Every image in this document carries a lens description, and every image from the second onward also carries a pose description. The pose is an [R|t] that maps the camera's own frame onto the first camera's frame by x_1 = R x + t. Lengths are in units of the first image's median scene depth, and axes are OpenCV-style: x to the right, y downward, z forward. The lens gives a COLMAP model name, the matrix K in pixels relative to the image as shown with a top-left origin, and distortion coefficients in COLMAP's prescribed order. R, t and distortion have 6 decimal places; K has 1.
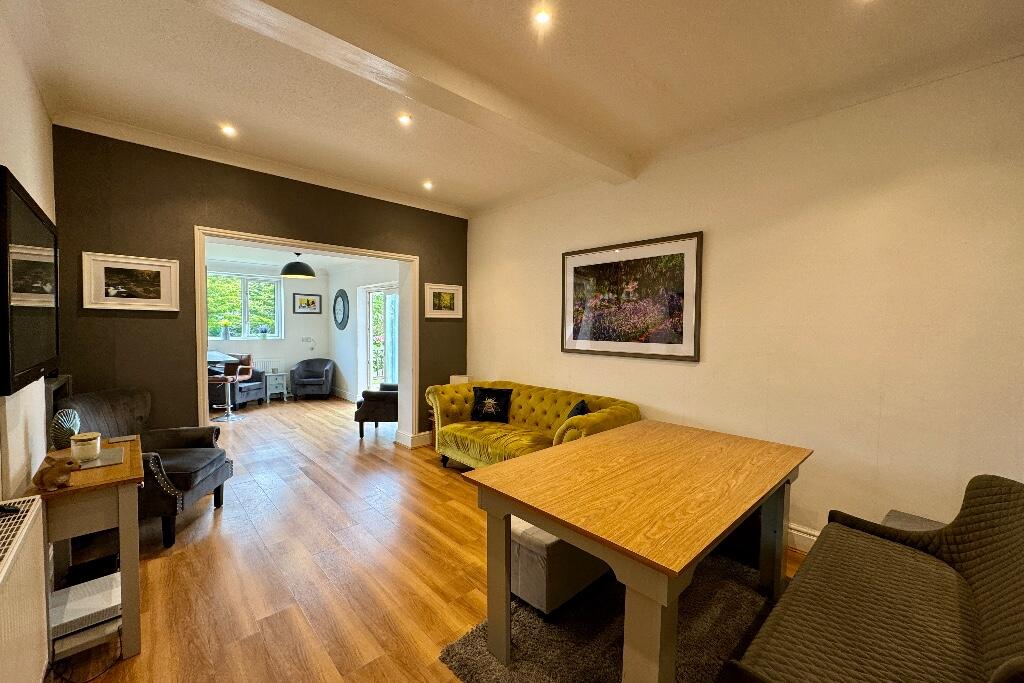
lens RADIAL K [[408.5, 0, 512.9], [0, 408.5, 342.5], [0, 0, 1]] dist [-0.002833, 0.000329]
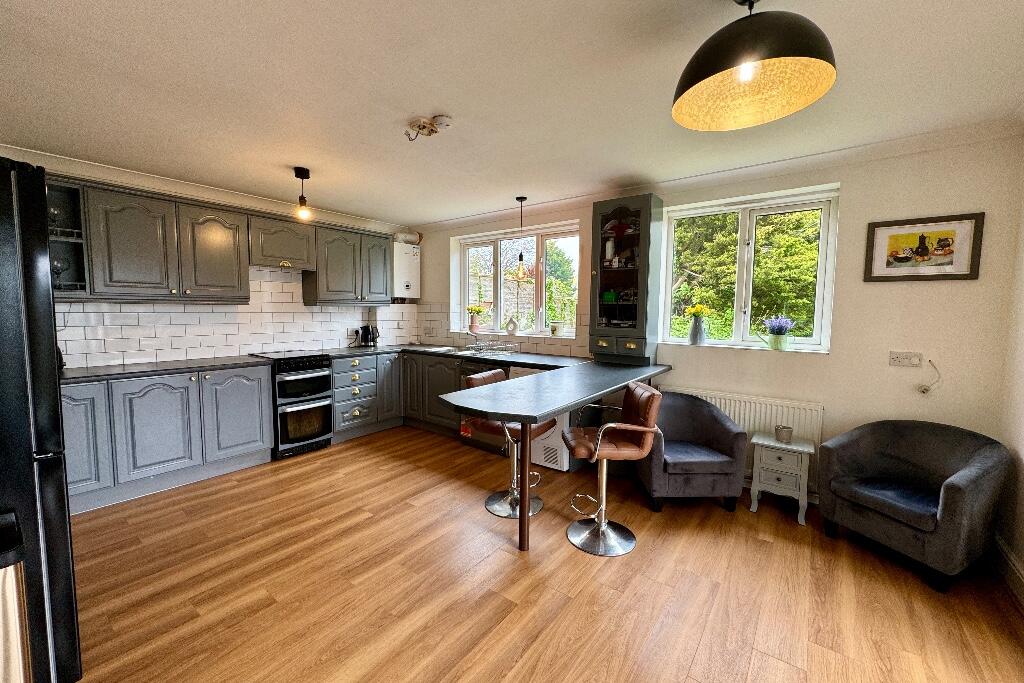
lens RADIAL K [[408.5, 0, 515.4], [0, 408.5, 341.5], [0, 0, 1]] dist [-0.002833, 0.000329]
pose [[0.185626, 0.065482, -0.980436, -0.656785], [-0.049998, 0.997114, 0.057129, -0.066750], [0.981348, 0.038416, 0.188364, 1.704147]]
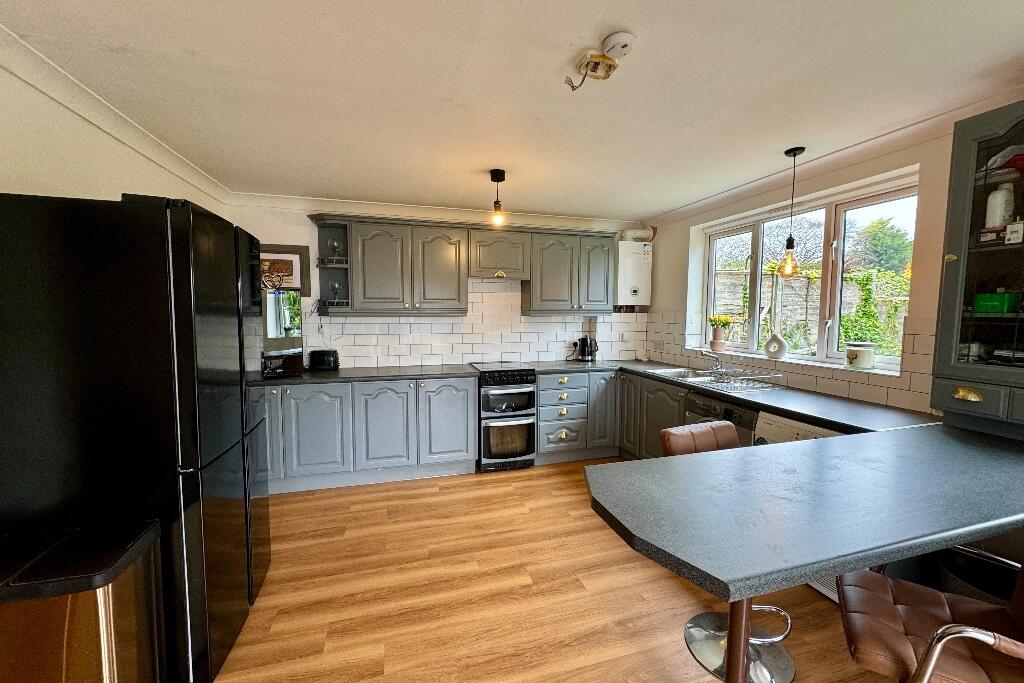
lens RADIAL K [[408.5, 0, 510.8], [0, 408.5, 341.1], [0, 0, 1]] dist [-0.002833, 0.000329]
pose [[-0.443934, 0.052767, -0.894504, -0.689332], [-0.049616, 0.995286, 0.083336, -0.070831], [0.894685, 0.081378, -0.439223, 1.718665]]
